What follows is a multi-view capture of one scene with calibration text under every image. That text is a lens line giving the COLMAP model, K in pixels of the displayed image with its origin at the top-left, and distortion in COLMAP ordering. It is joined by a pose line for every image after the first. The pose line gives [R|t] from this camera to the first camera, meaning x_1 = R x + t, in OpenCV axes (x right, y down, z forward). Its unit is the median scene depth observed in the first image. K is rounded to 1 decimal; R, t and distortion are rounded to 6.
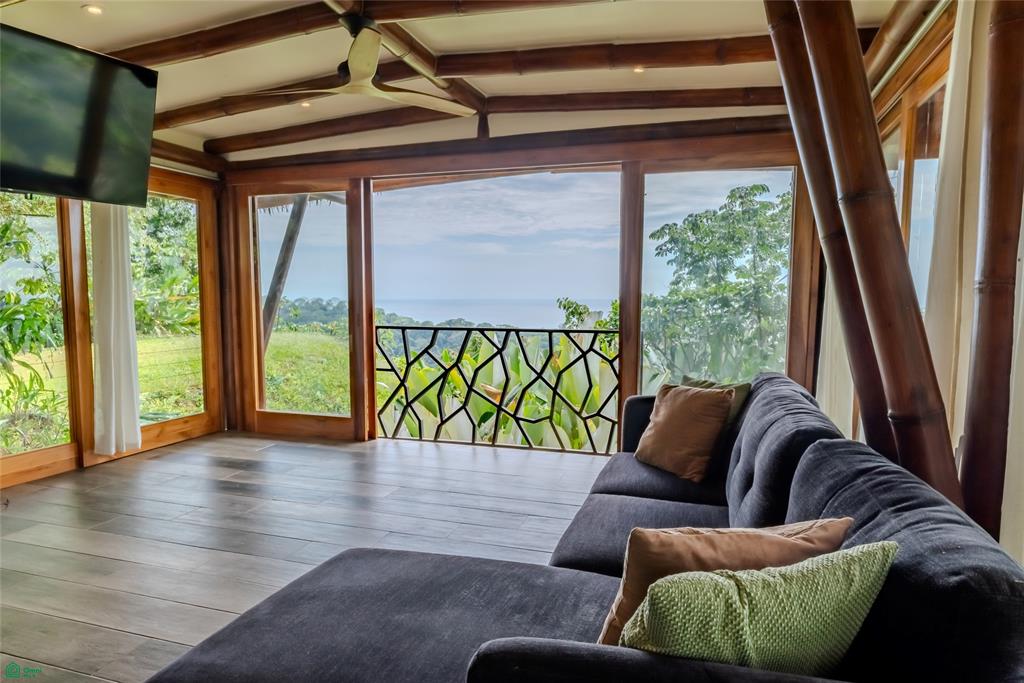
lens RADIAL K [[644.9, 0, 512.0], [0, 644.9, 341.5], [0, 0, 1]] dist [-0.003449, -0.000385]
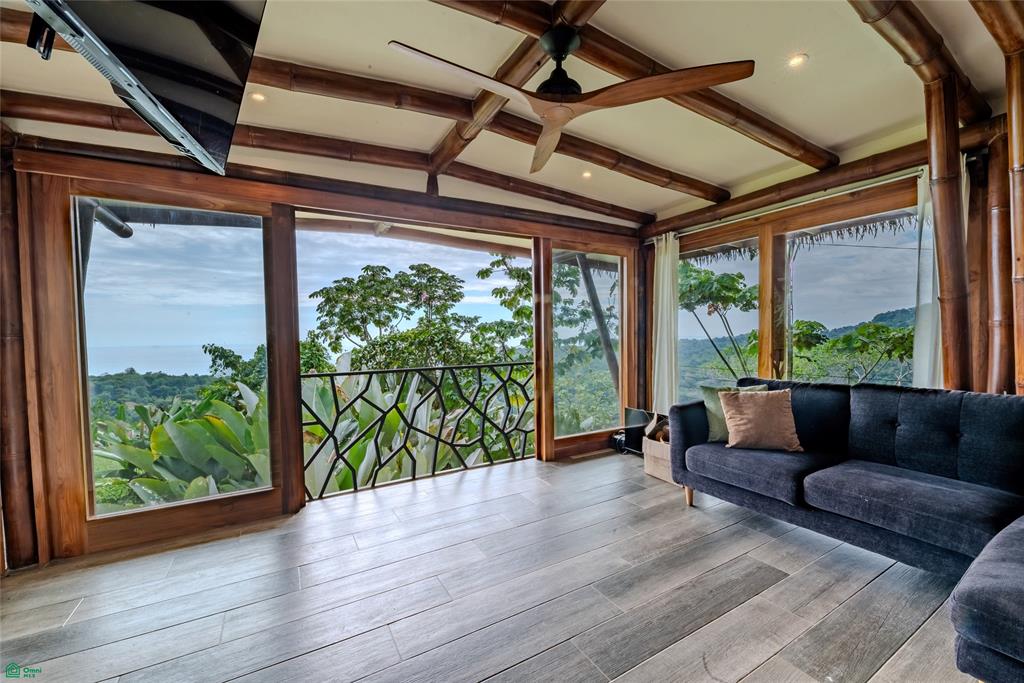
lens RADIAL K [[408.7, 0, 513.9], [0, 408.7, 338.8], [0, 0, 1]] dist [-0.000610, -0.004517]
pose [[0.663198, -0.016948, 0.748252, -0.430374], [0.071961, 0.996556, -0.041209, -0.028916], [-0.744977, 0.081175, 0.662133, 0.411438]]
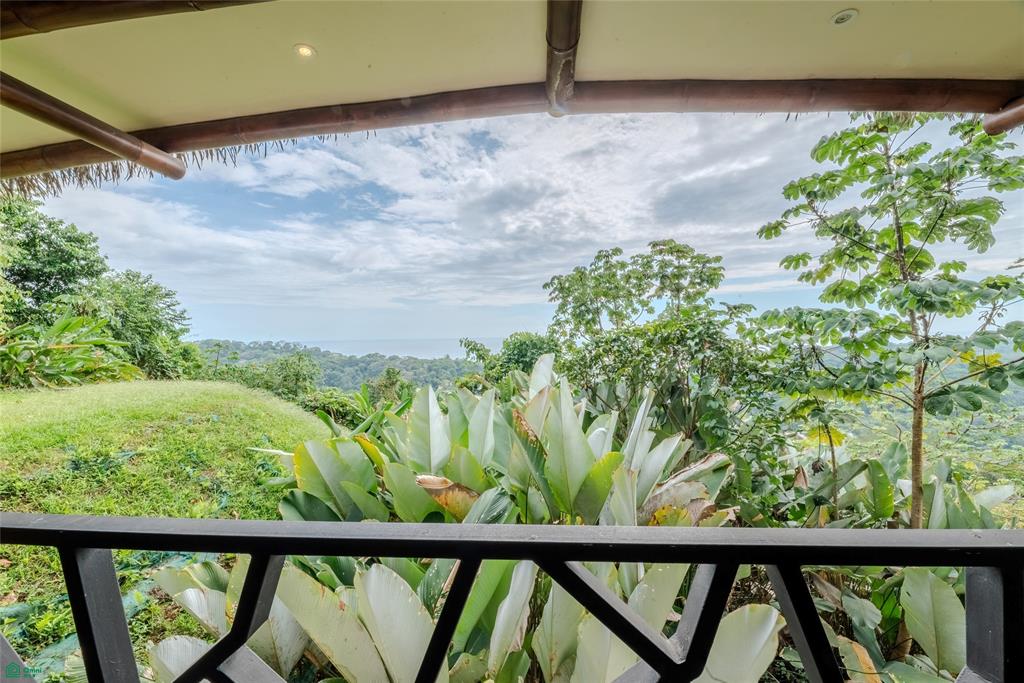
lens RADIAL K [[408.7, 0, 513.9], [0, 408.7, 338.8], [0, 0, 1]] dist [-0.000610, -0.004517]
pose [[0.970066, -0.019431, 0.242062, -0.076432], [0.034746, 0.997643, -0.059162, -0.063222], [-0.240342, 0.065802, 0.968455, 0.850323]]
